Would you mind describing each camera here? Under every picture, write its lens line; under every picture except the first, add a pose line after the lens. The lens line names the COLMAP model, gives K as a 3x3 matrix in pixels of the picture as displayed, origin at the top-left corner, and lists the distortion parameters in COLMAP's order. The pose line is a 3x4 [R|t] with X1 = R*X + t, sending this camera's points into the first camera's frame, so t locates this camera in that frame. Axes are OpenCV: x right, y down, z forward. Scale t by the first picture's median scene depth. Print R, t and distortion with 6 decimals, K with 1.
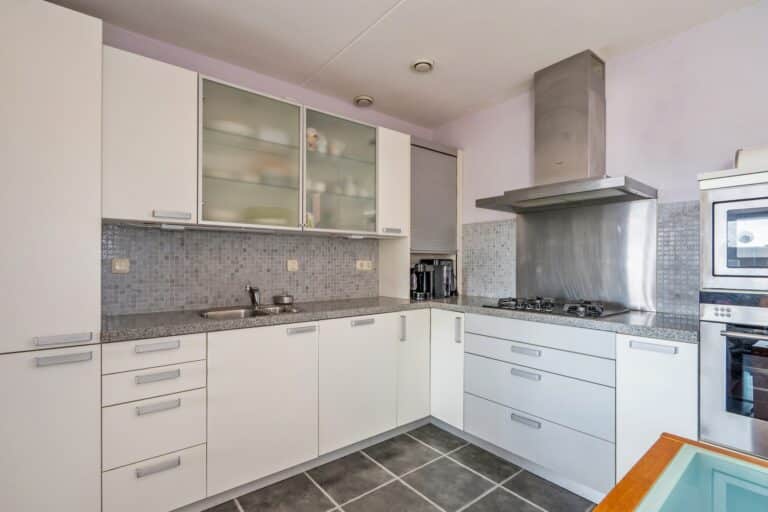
lens RADIAL K [[351.3, 0, 364.5], [0, 351.3, 266.2], [0, 0, 1]] dist [-0.008157, -0.000120]
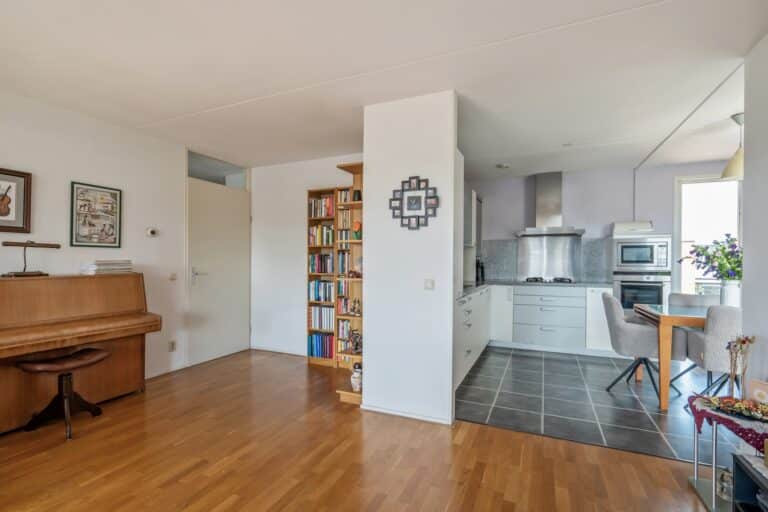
lens RADIAL K [[351.3, 0, 385.1], [0, 351.3, 262.1], [0, 0, 1]] dist [-0.008157, -0.000120]
pose [[0.887441, 0.004029, 0.460904, -1.612547], [-0.002122, 0.999987, -0.004656, 0.005524], [-0.460917, 0.003154, 0.887438, -0.596571]]
